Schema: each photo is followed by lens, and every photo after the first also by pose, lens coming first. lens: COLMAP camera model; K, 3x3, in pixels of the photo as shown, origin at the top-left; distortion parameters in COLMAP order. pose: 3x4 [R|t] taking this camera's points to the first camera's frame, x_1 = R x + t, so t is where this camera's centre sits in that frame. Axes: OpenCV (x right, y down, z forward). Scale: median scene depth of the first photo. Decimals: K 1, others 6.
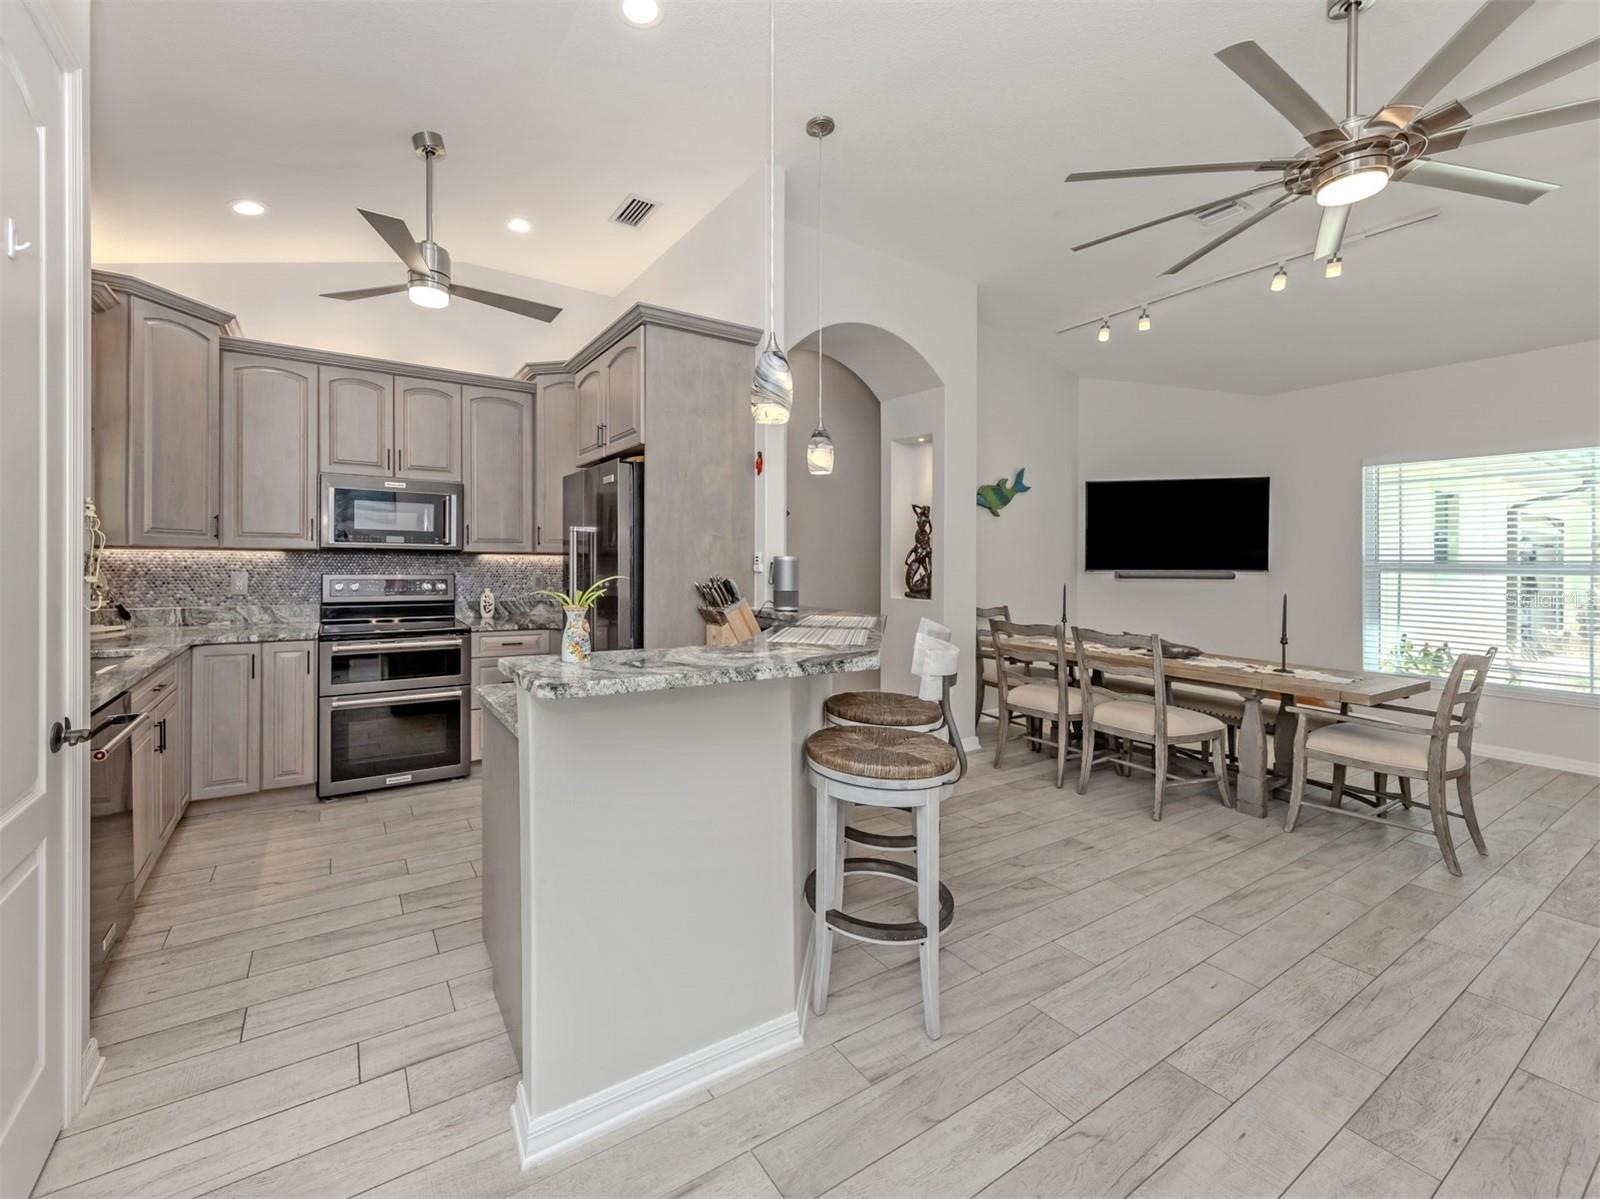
lens RADIAL K [[664.4, 0, 720.0], [0, 664.4, 548.8], [0, 0, 1]] dist [0.006659, -0.000791]
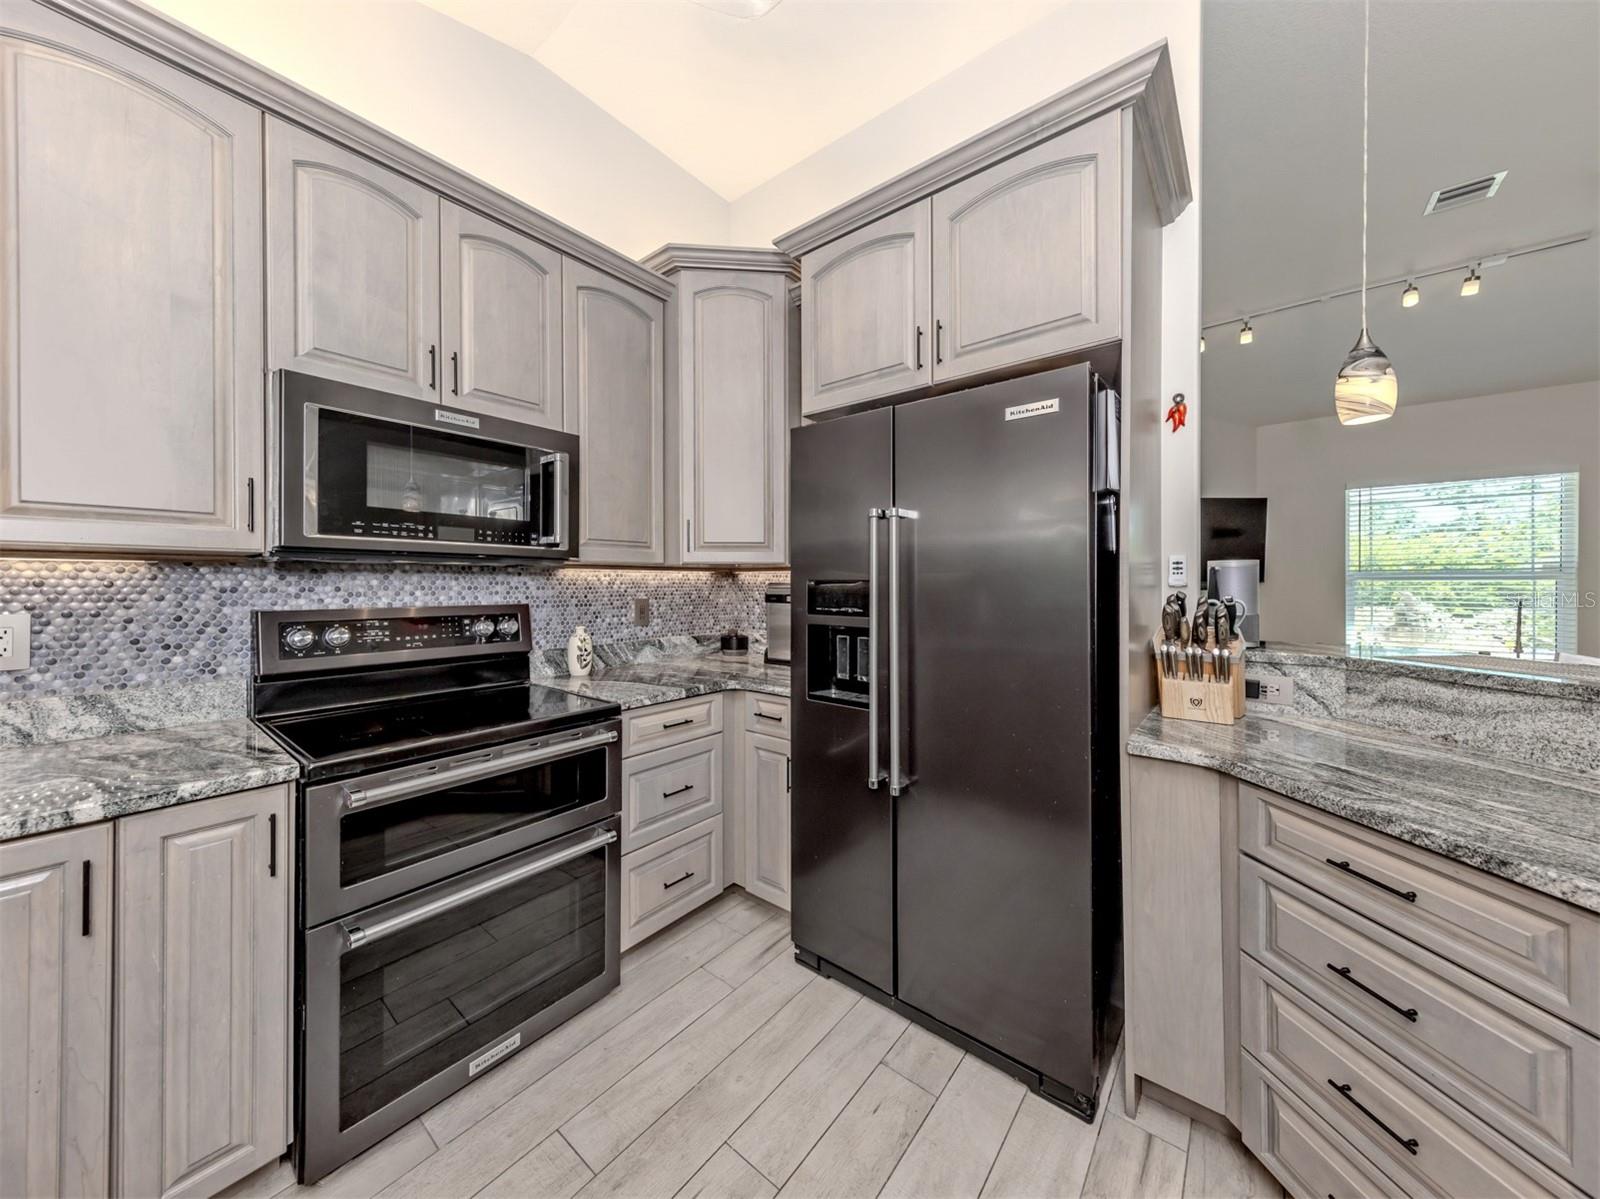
lens RADIAL K [[581.4, 0, 791.0], [0, 581.4, 582.1], [0, 0, 1]] dist [0.006554, -0.000235]
pose [[0.939847, -0.012937, 0.341352, -0.399261], [0.006610, 0.999784, 0.019691, 0.013535], [-0.341533, -0.016250, 0.939729, 0.517328]]
